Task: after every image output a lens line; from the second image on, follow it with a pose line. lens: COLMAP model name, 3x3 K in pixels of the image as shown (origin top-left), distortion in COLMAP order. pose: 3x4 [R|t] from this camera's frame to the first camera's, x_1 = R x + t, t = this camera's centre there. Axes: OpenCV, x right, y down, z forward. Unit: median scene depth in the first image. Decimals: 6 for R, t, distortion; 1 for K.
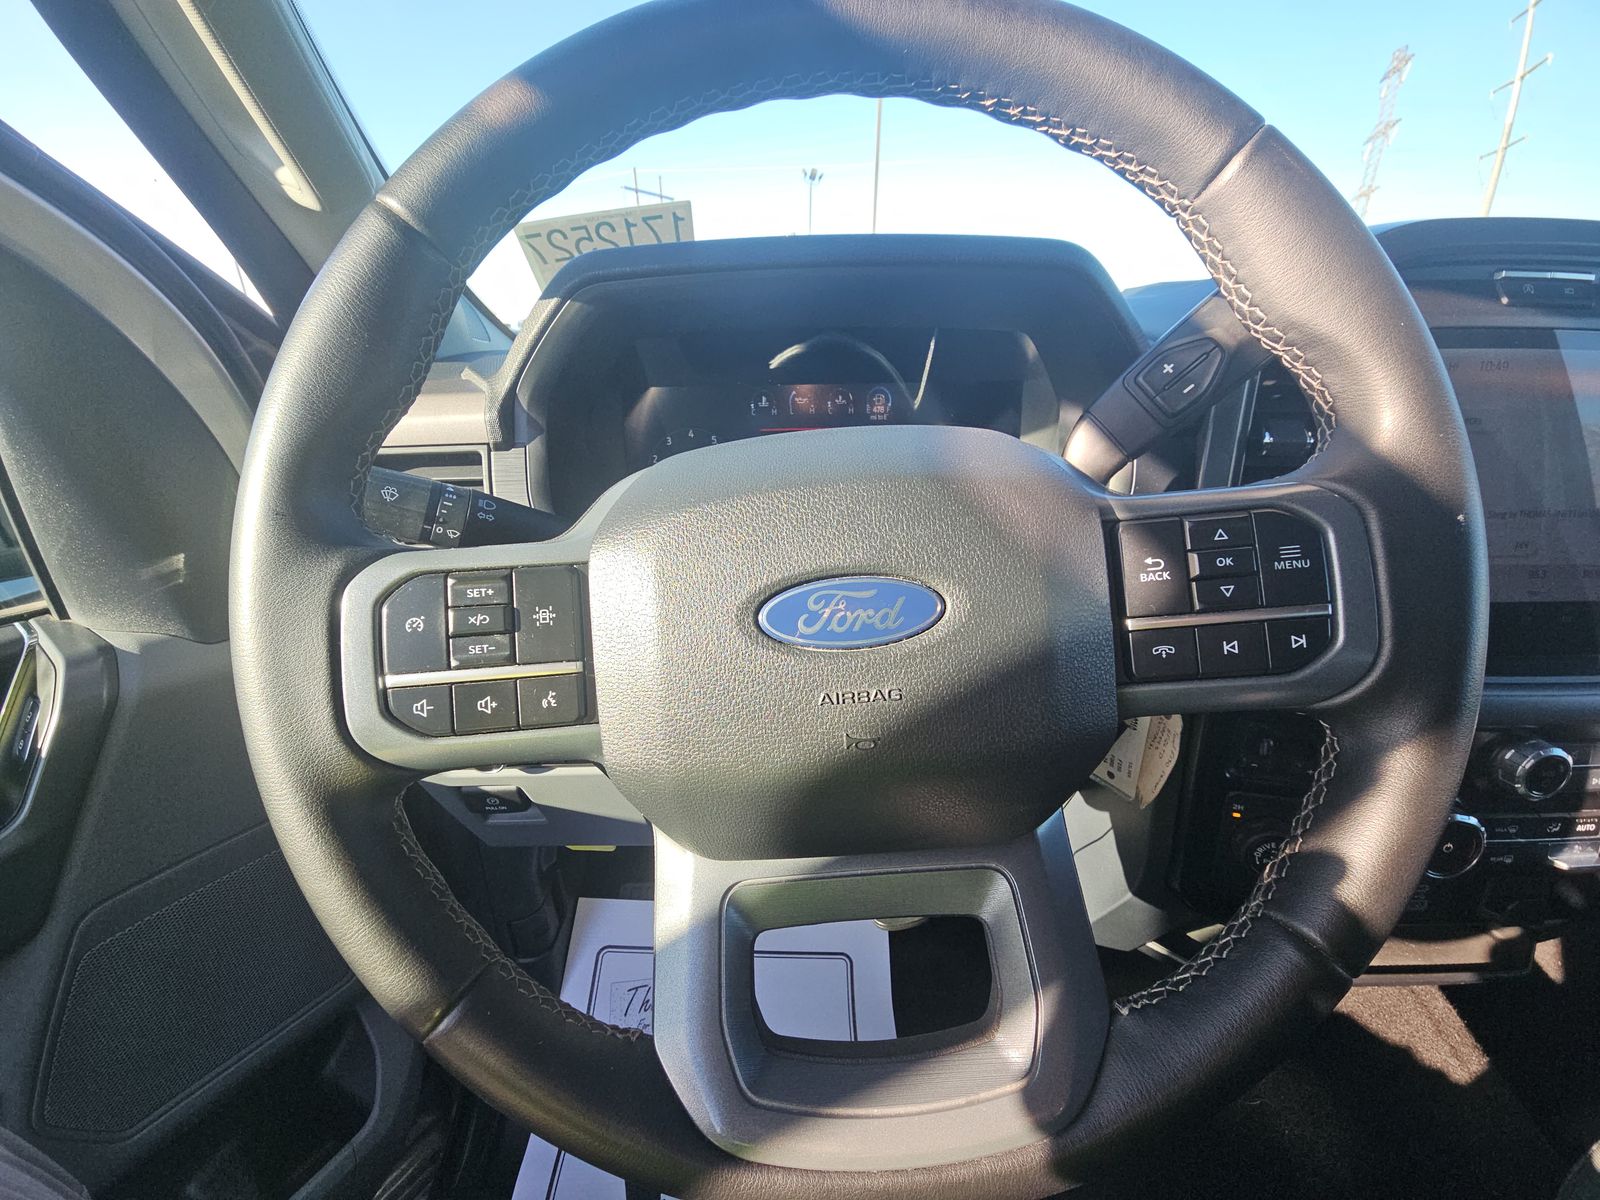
lens RADIAL K [[632.1, 0, 772.9], [0, 632.1, 609.2], [0, 0, 1]] dist [0.001012, -0.001904]
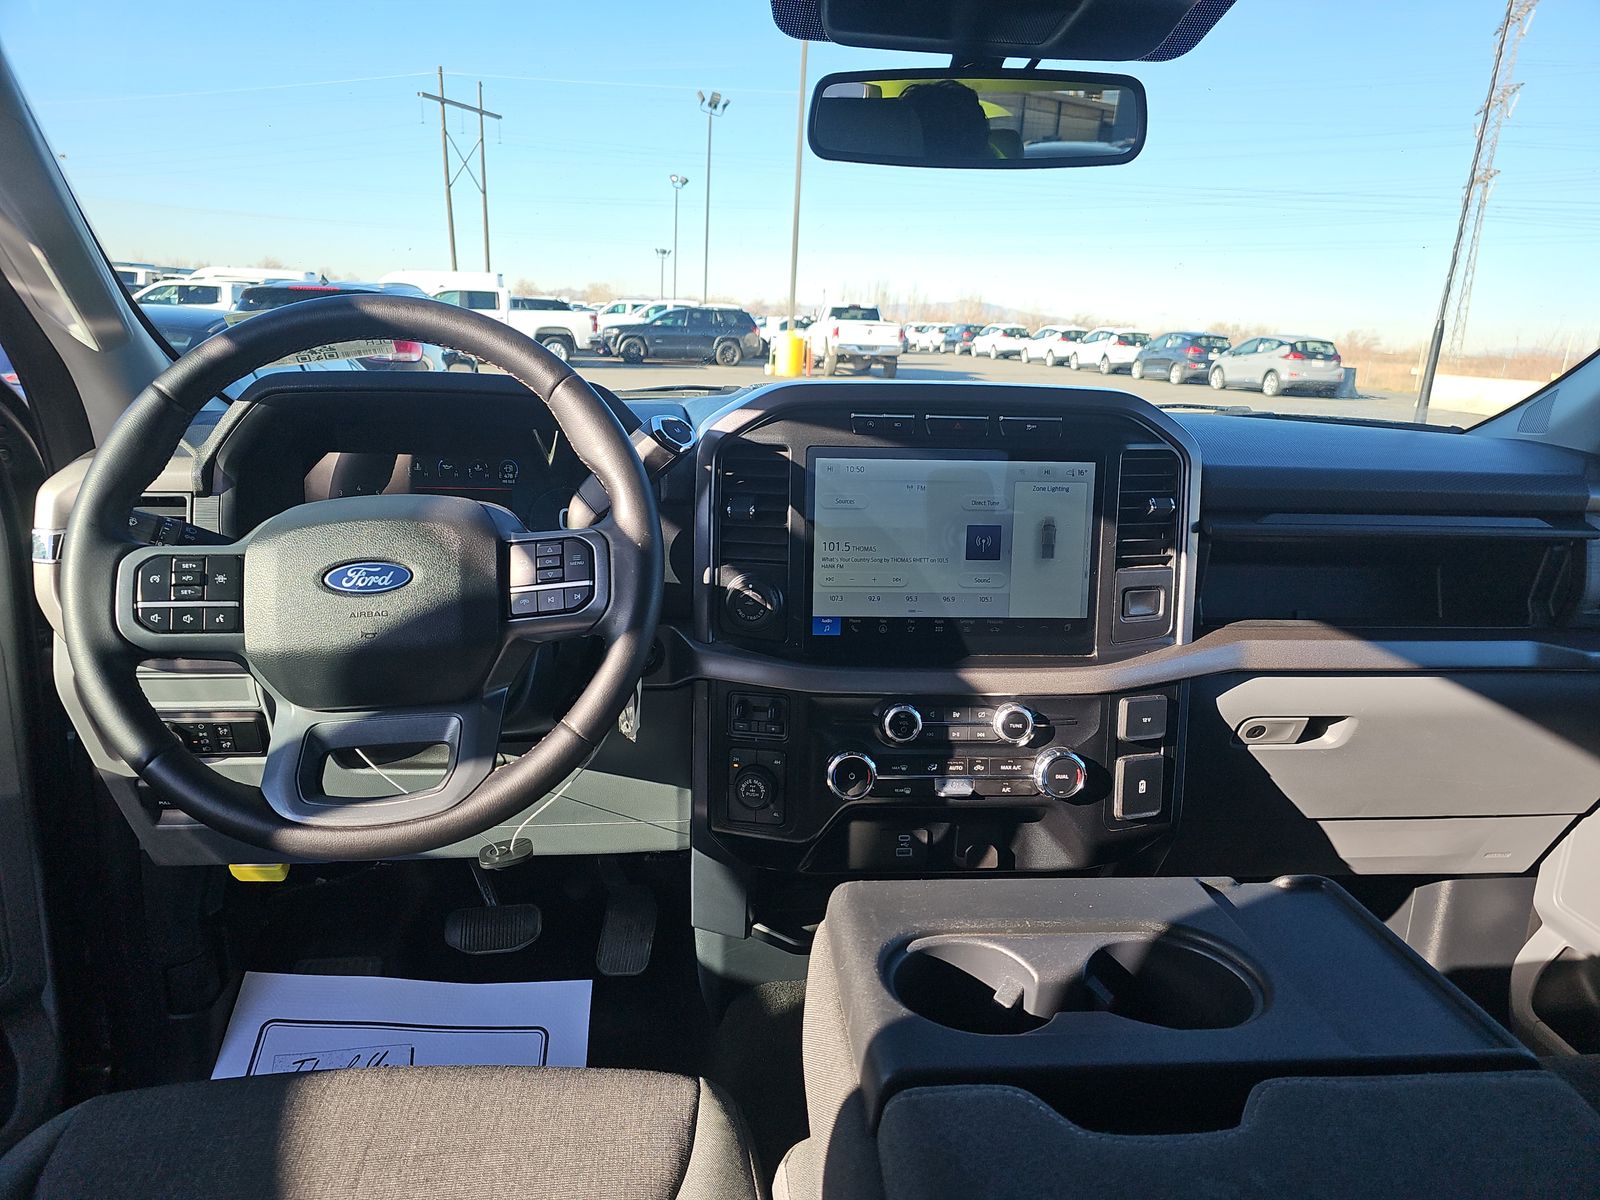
lens RADIAL K [[1052.7, 0, 794.1], [0, 1052.7, 609.9], [0, 0, 1]] dist [0.025320, -0.014319]
pose [[0.991848, 0.020589, 0.125750, 1.084312], [-0.002596, 0.989921, -0.141599, 0.605855], [-0.127398, 0.140118, 0.981905, -2.674262]]
